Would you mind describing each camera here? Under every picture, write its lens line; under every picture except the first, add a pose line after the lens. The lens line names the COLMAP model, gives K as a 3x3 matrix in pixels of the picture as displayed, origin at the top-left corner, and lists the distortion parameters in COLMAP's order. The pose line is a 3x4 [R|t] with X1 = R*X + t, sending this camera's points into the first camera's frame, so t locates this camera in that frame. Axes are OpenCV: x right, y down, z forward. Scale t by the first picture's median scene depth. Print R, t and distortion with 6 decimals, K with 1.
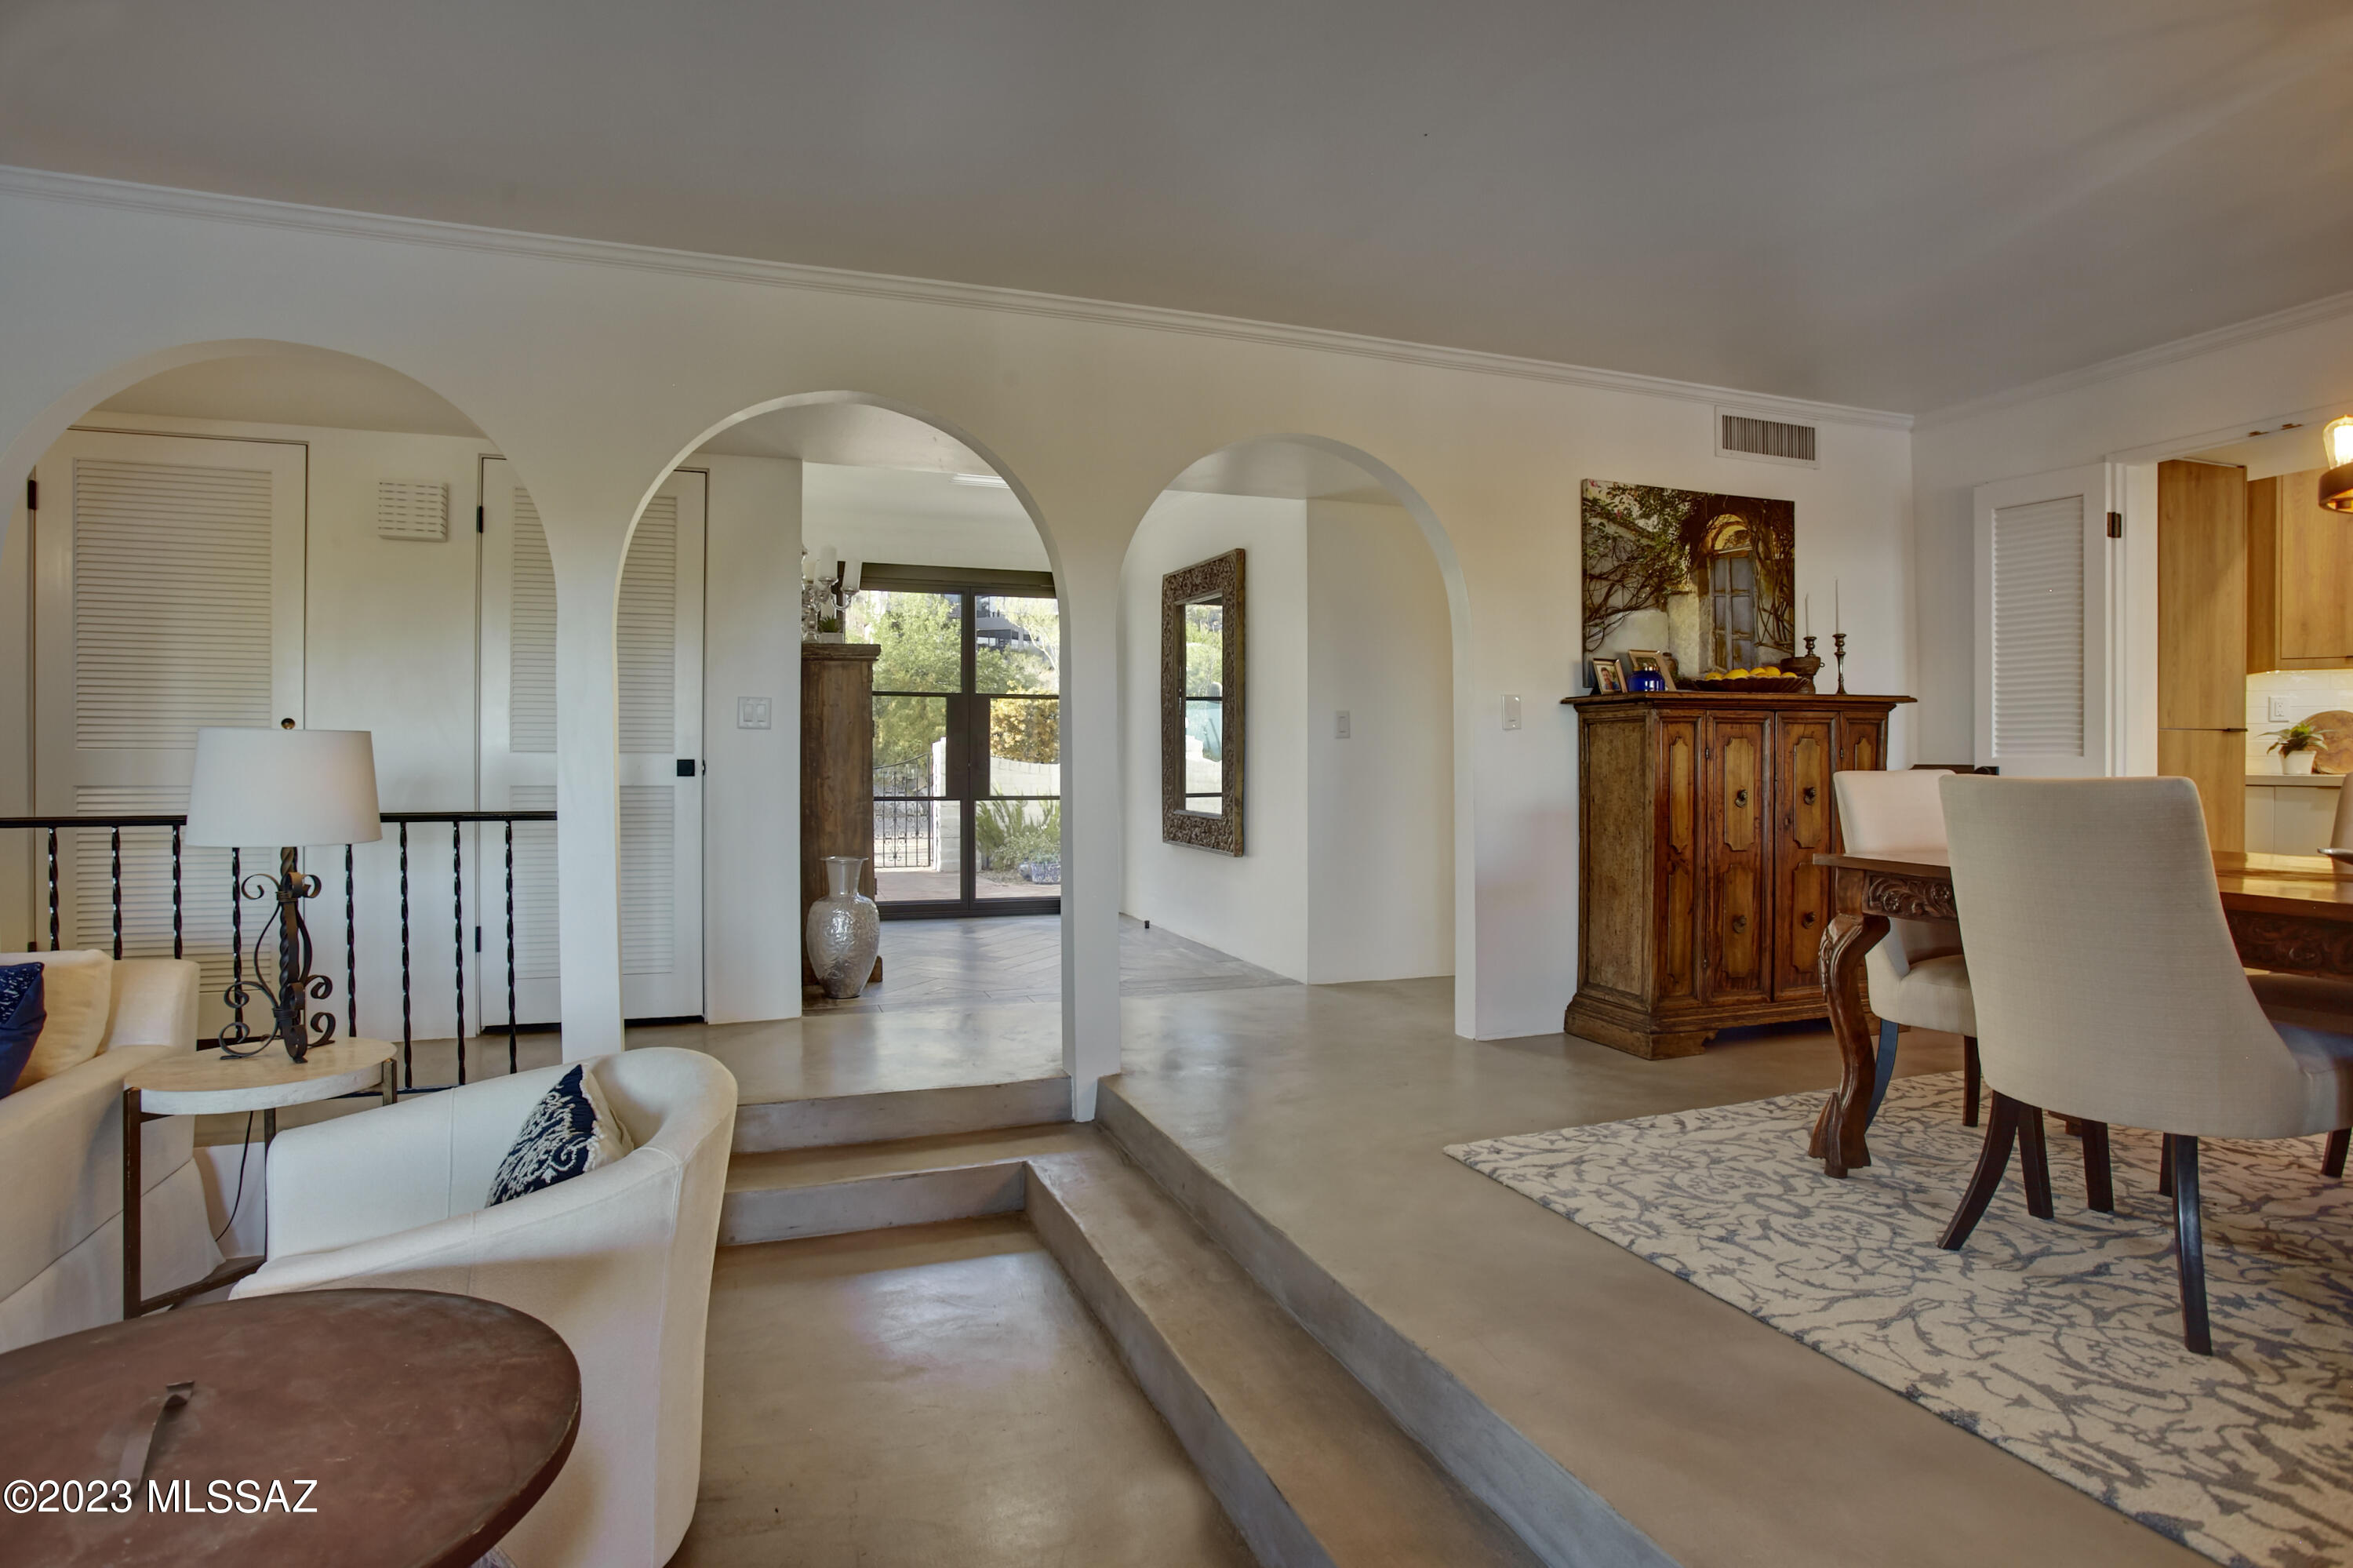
lens RADIAL K [[1231.3, 0, 1171.2], [0, 1231.3, 771.0], [0, 0, 1]] dist [-0.049578, 0.003900]
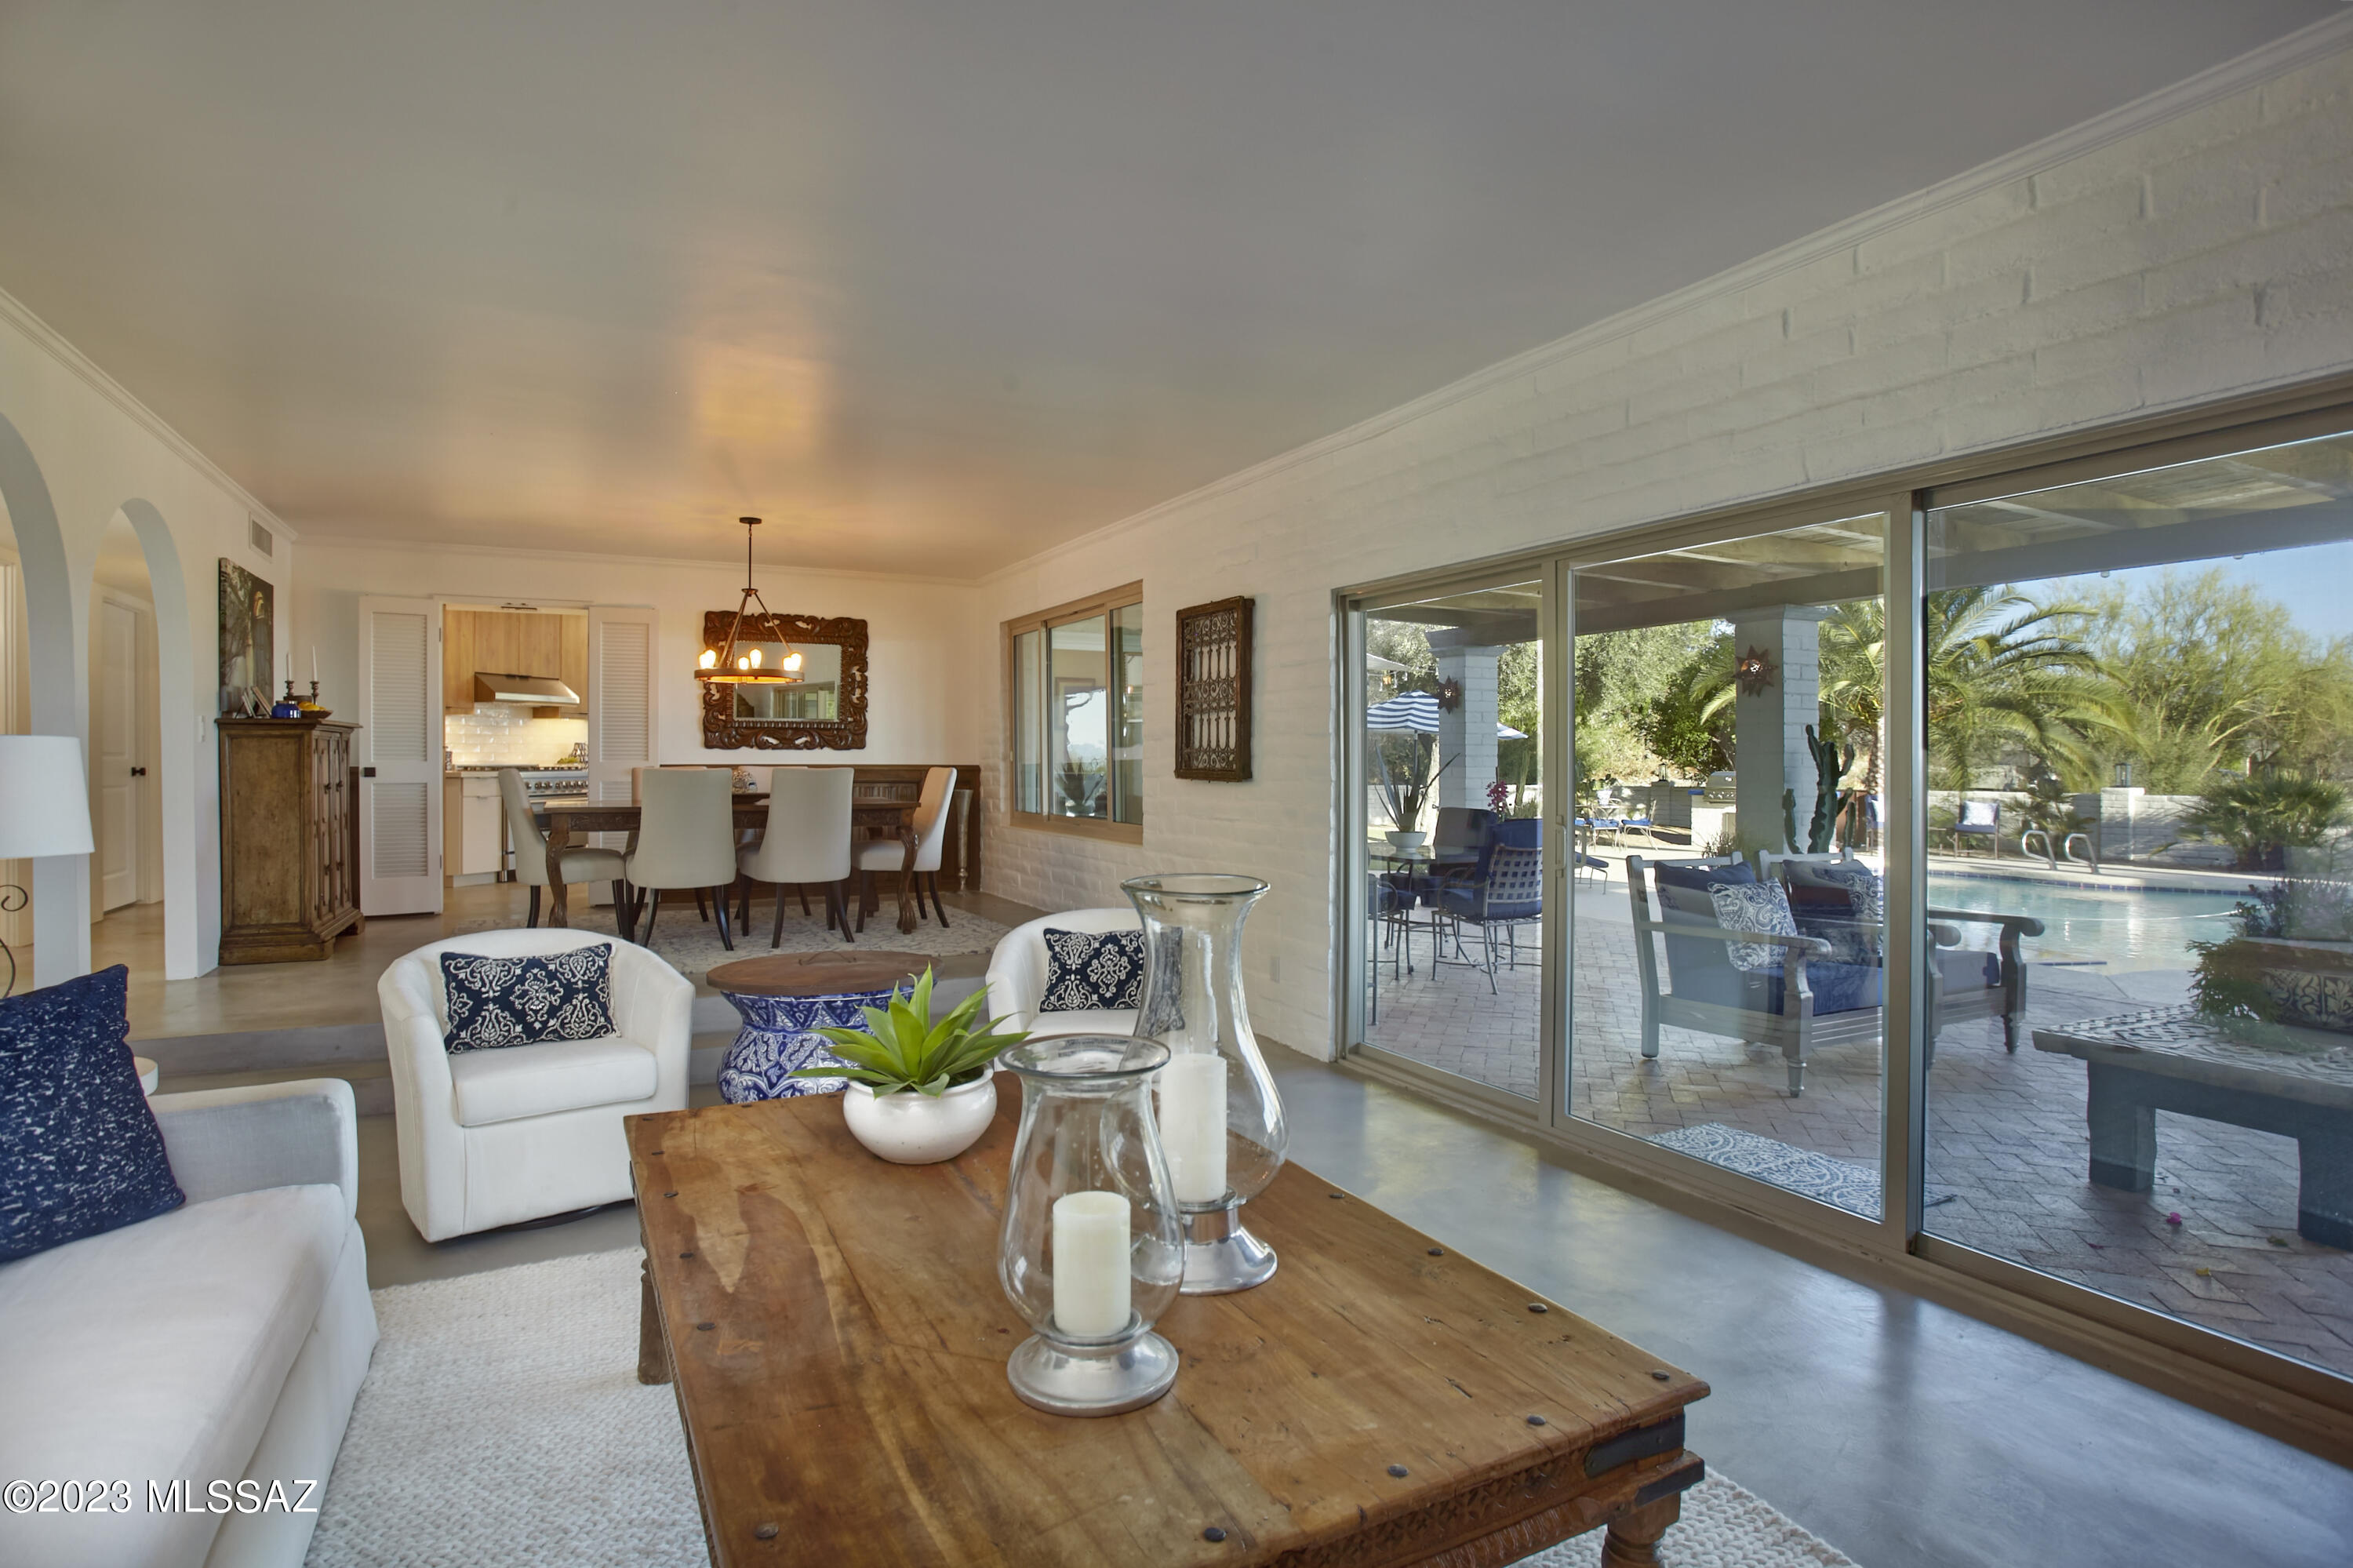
lens RADIAL K [[1231.3, 0, 1179.0], [0, 1231.3, 774.7], [0, 0, 1]] dist [-0.049578, 0.003900]
pose [[-0.140695, -0.016166, 0.989921, -1.127398], [0.004888, 0.999843, 0.017022, -0.014266], [-0.990041, 0.007234, -0.140594, 0.134773]]
